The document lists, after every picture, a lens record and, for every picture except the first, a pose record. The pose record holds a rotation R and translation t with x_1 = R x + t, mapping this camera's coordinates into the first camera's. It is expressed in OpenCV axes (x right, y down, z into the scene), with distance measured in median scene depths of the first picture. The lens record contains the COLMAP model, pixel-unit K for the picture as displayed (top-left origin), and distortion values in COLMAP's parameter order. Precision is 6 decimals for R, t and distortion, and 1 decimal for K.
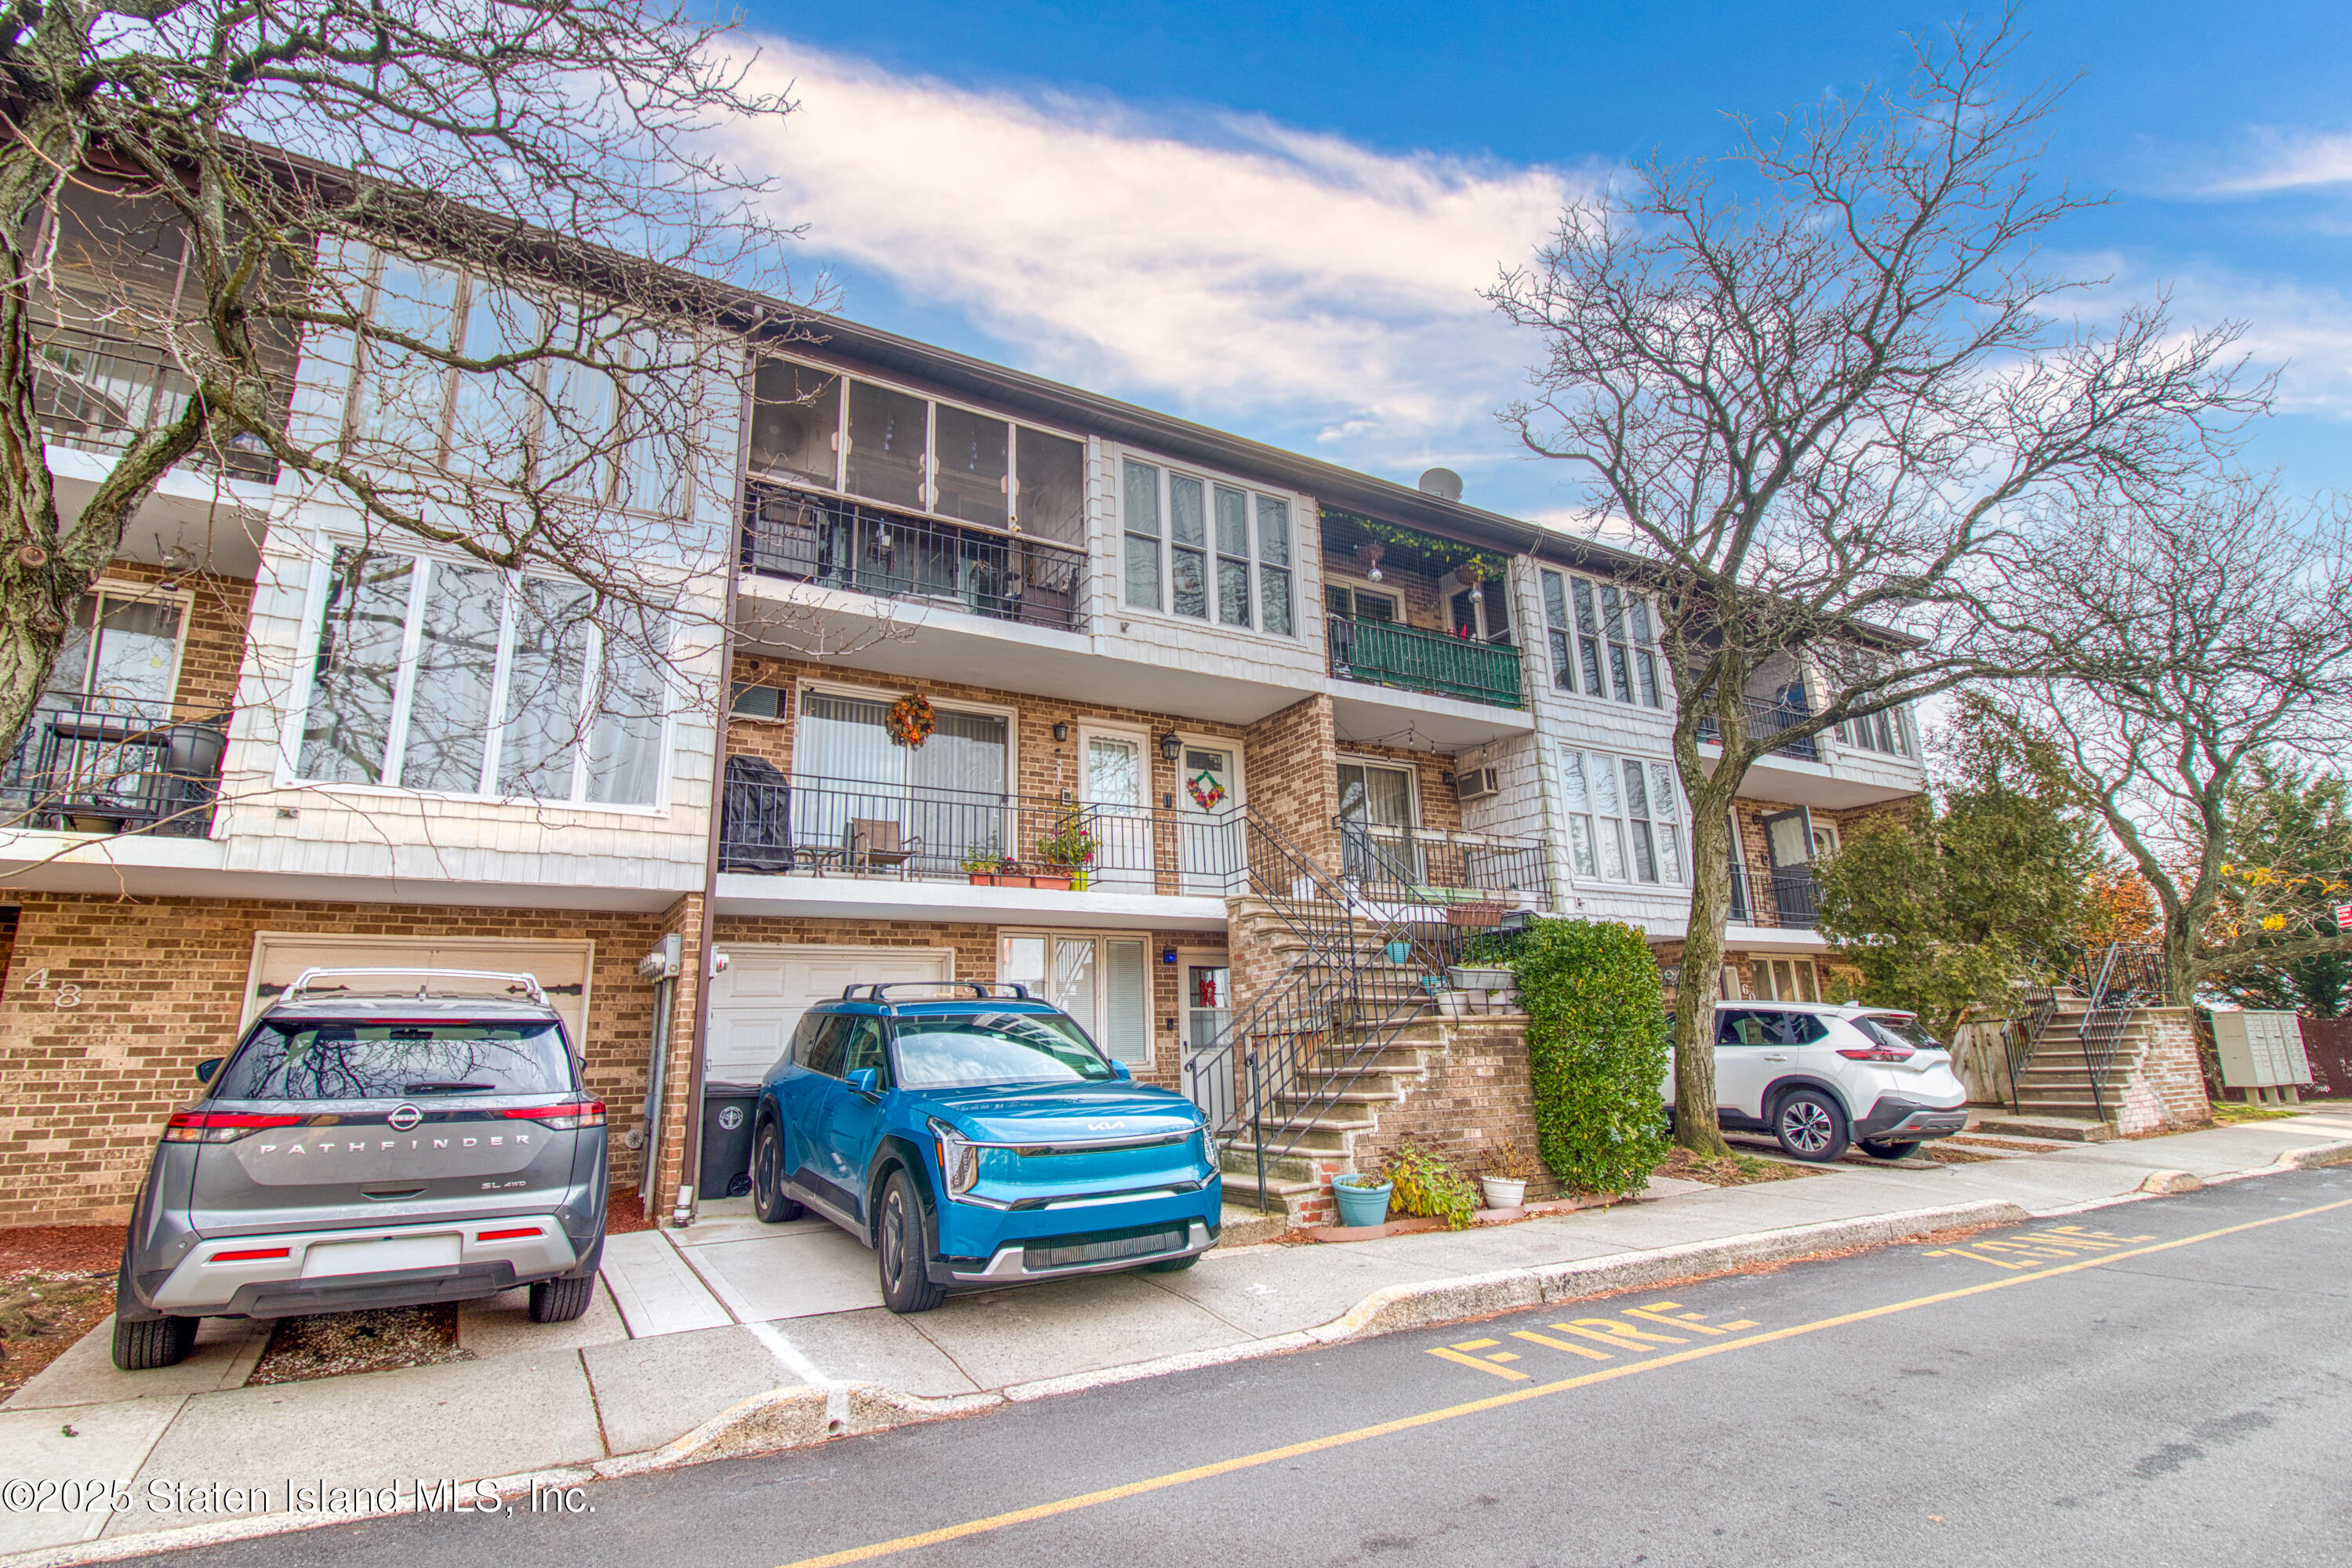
lens RADIAL K [[1109.1, 0, 1194.3], [0, 1109.1, 762.9], [0, 0, 1]] dist [0.012303, -0.007107]
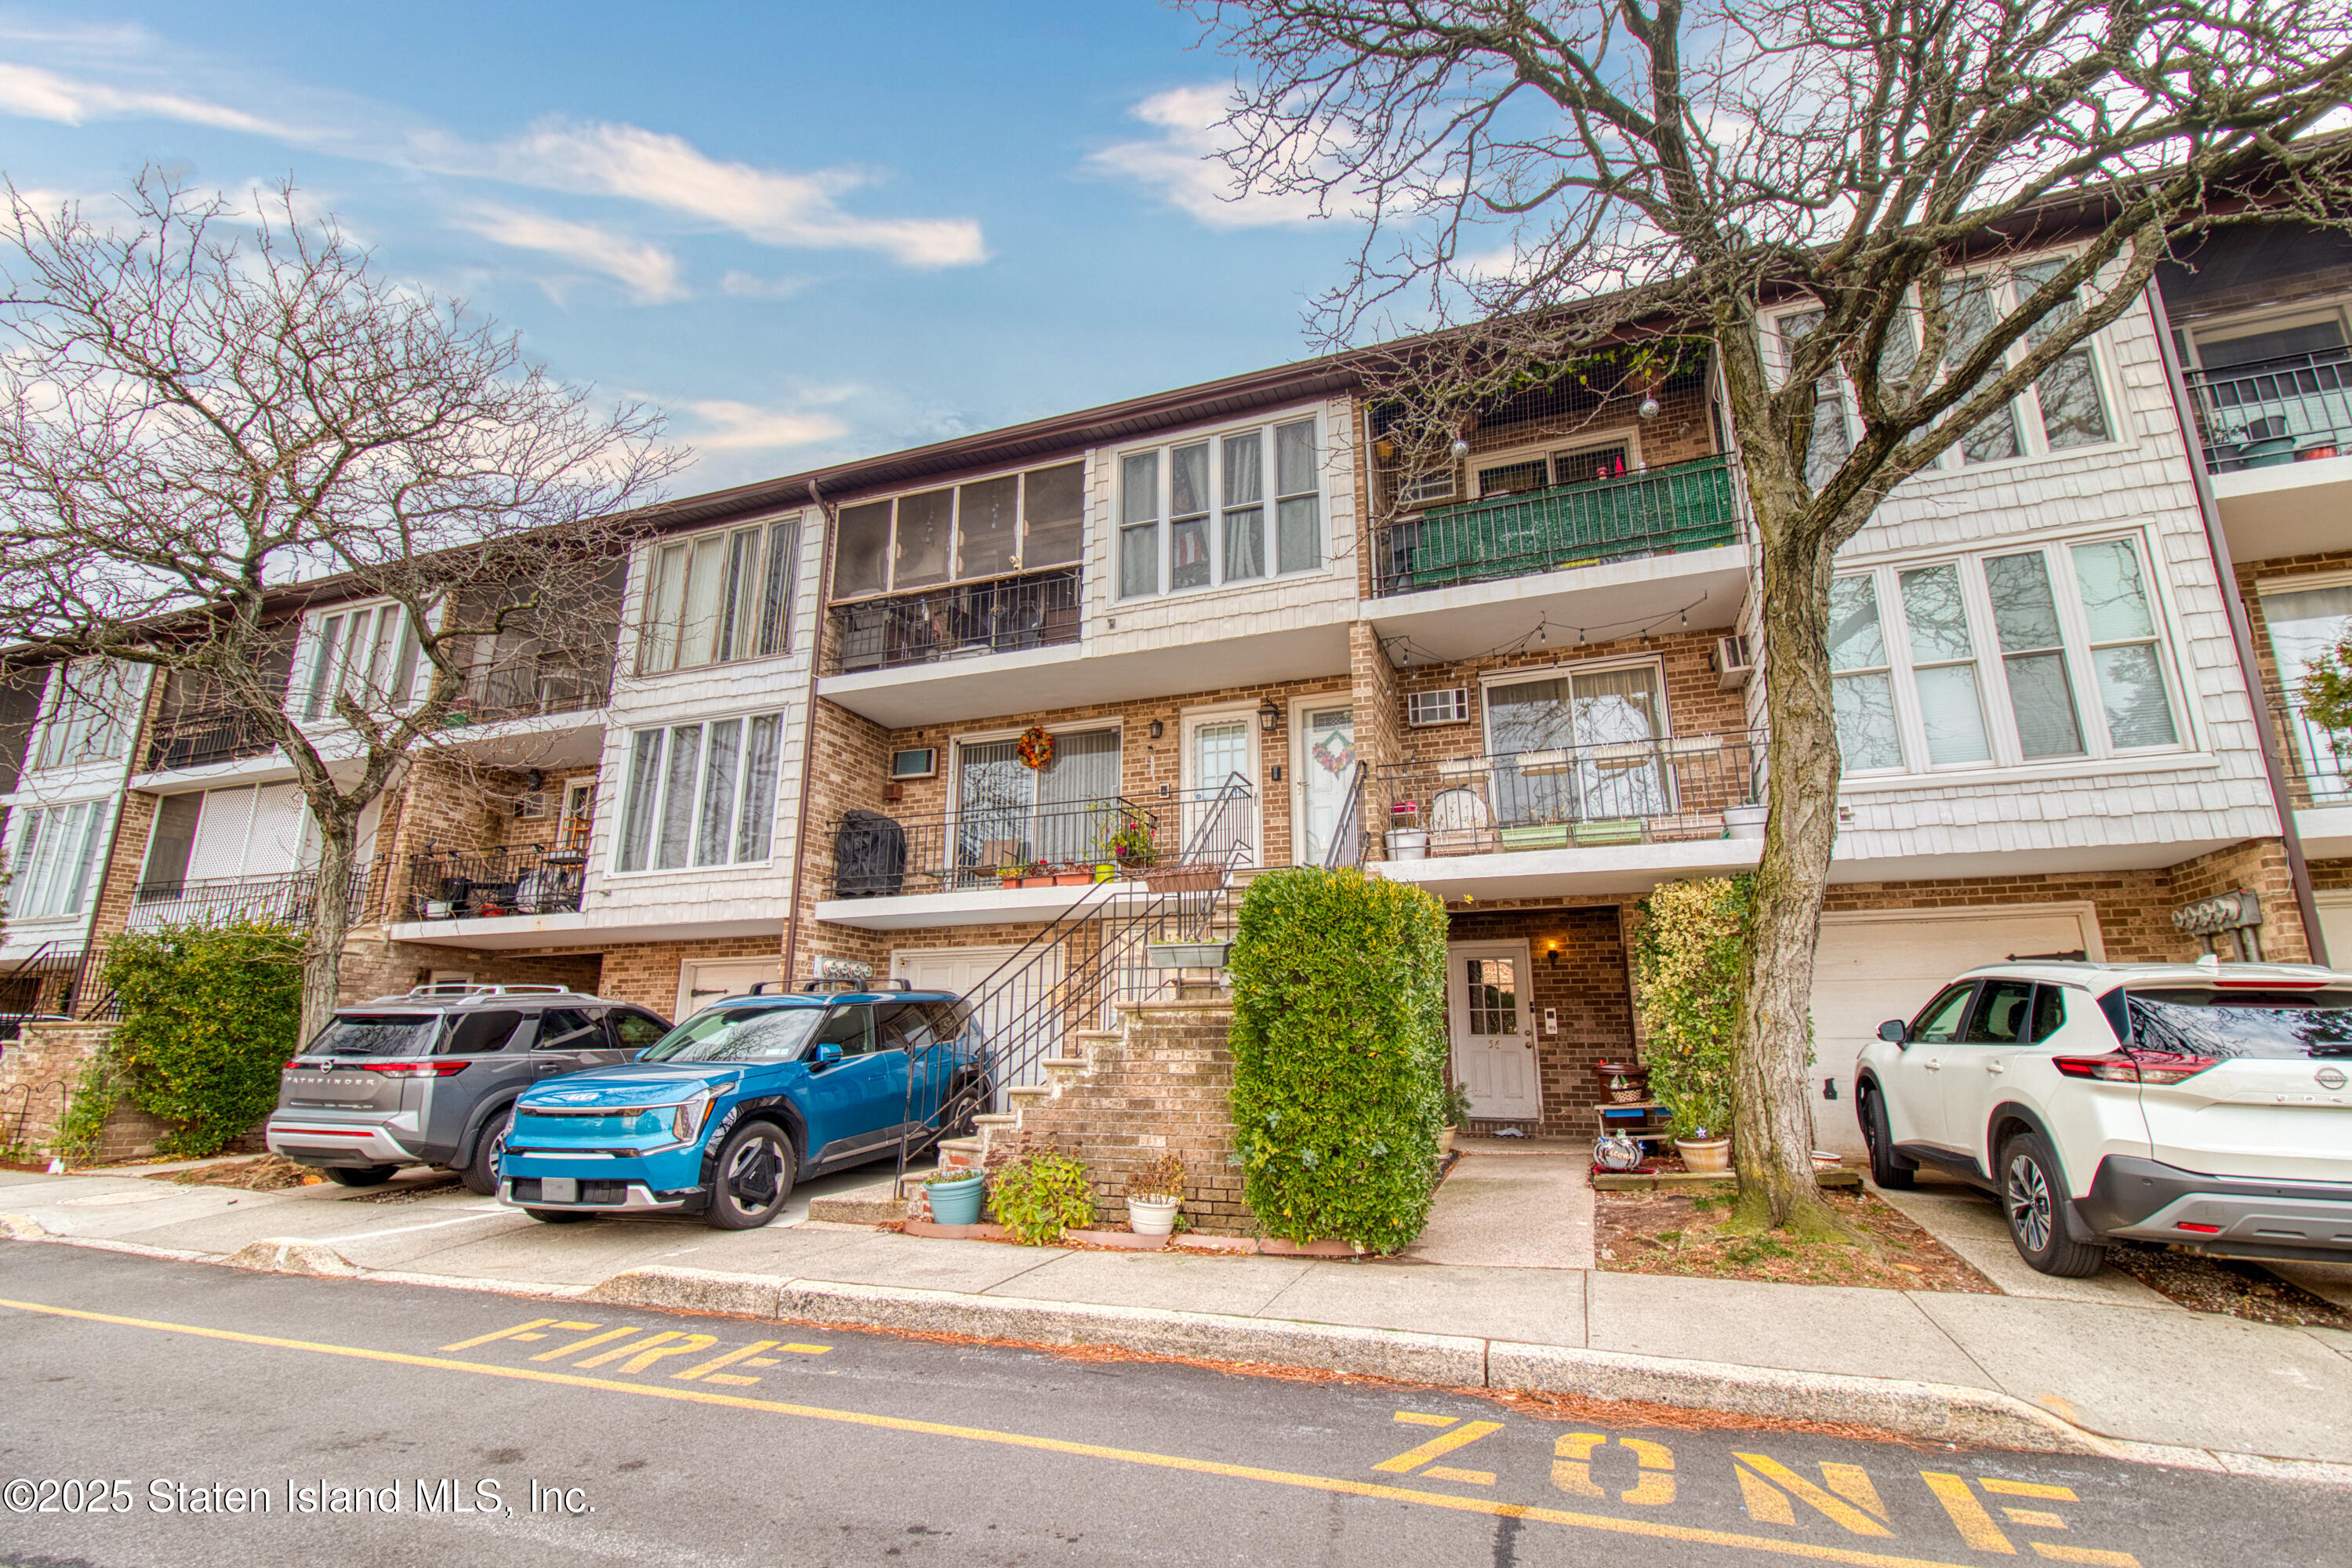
lens RADIAL K [[1109.1, 0, 1293.2], [0, 1109.1, 752.7], [0, 0, 1]] dist [0.012303, -0.007107]
pose [[0.638019, -0.176330, -0.749559, 0.795812], [0.183937, 0.980148, -0.074010, 0.102037], [0.747729, -0.090652, 0.657787, 0.443086]]
